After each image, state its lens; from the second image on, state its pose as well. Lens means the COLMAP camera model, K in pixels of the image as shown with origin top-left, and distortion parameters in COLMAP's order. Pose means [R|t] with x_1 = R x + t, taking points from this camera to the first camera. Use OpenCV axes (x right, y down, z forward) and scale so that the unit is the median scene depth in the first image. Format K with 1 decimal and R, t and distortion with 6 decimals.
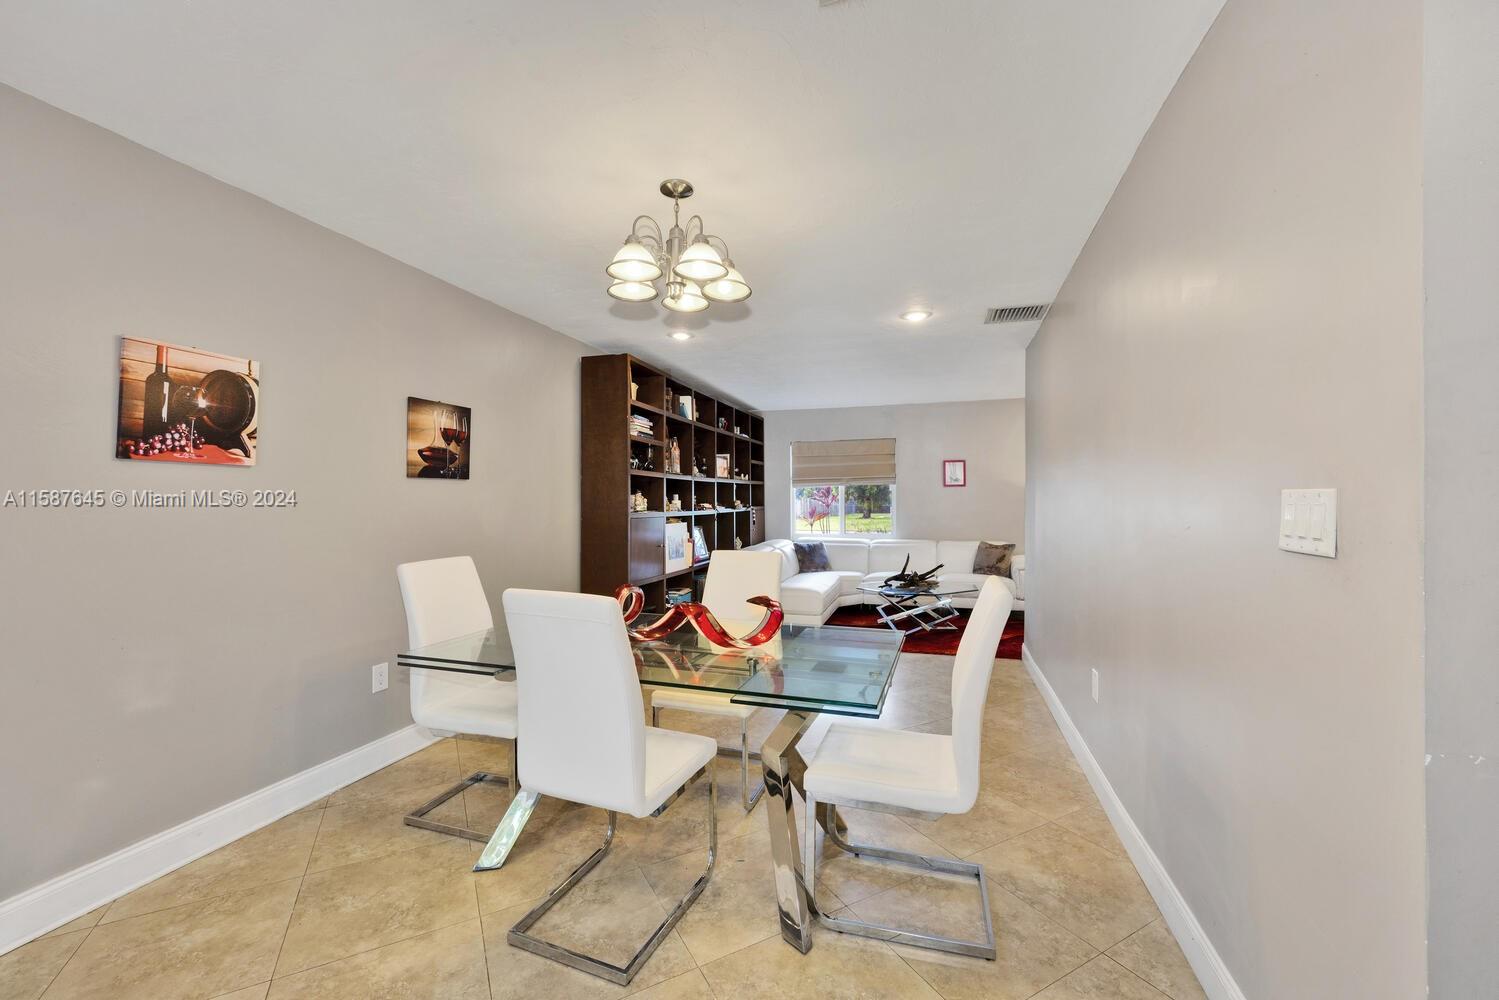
lens RADIAL K [[601.1, 0, 748.6], [0, 601.1, 505.1], [0, 0, 1]] dist [0.000899, -0.000161]
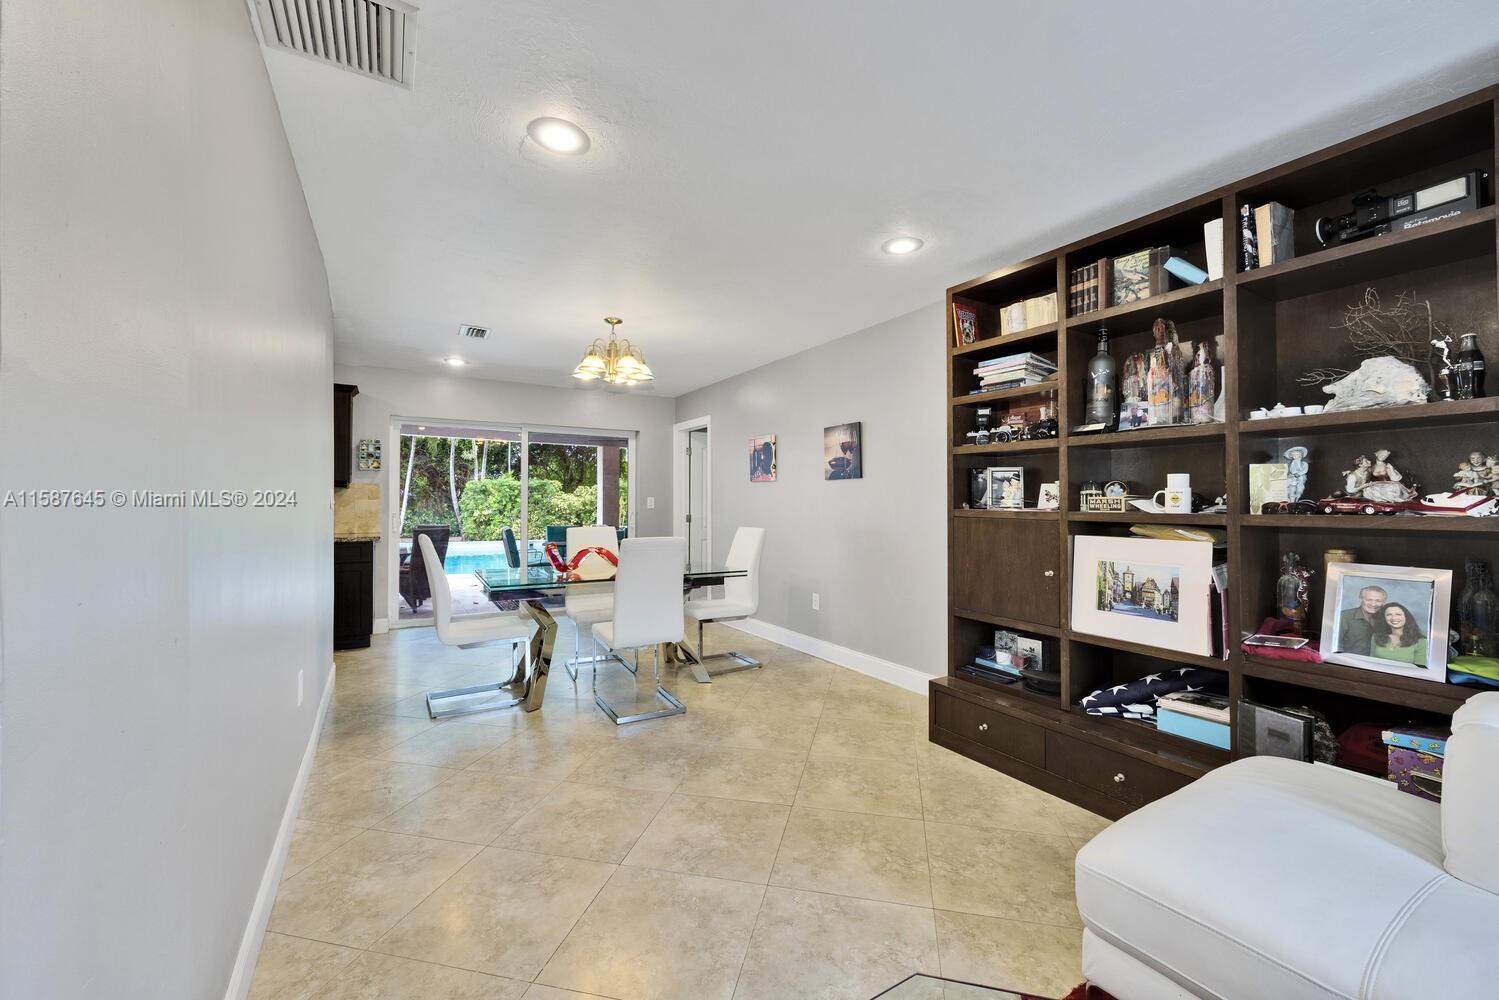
lens RADIAL K [[601.1, 0, 752.5], [0, 601.1, 495.7], [0, 0, 1]] dist [0.000899, -0.000161]
pose [[-0.660558, -0.008285, -0.750729, 0.704098], [-0.006665, 0.999964, -0.005171, 0.003027], [0.750745, 0.001587, -0.660590, 1.842847]]
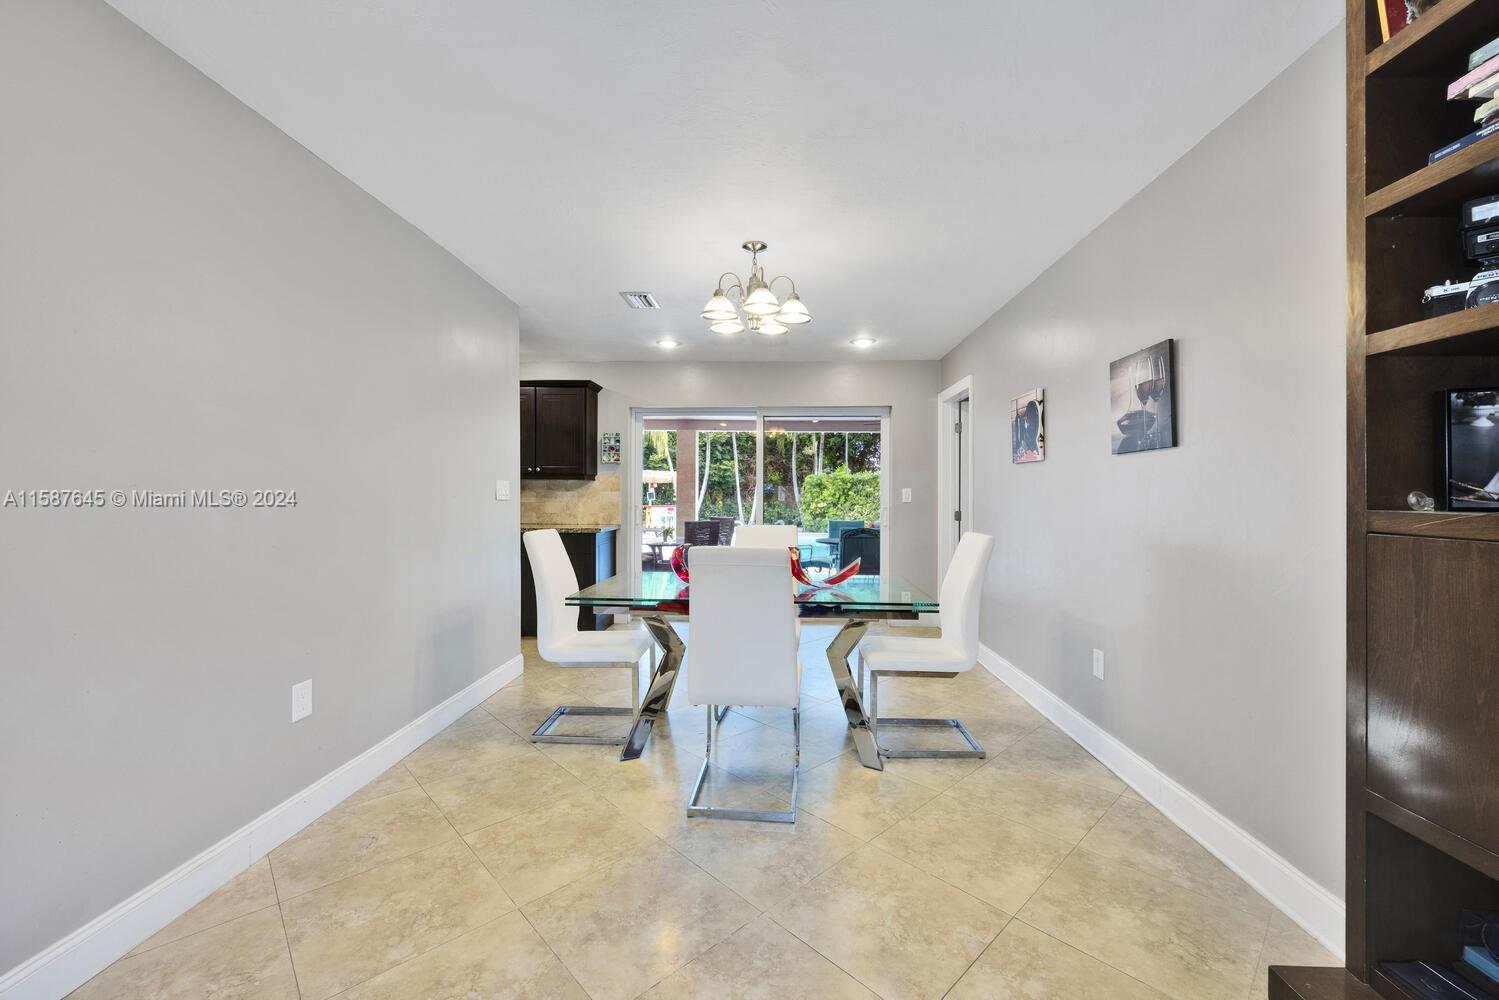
lens RADIAL K [[601.1, 0, 750.0], [0, 601.1, 495.8], [0, 0, 1]] dist [0.000899, -0.000161]
pose [[-0.967356, -0.001171, -0.253418, 0.165739], [-0.003630, 0.999951, 0.009234, 0.007523], [0.253395, 0.009853, -0.967313, 1.681528]]
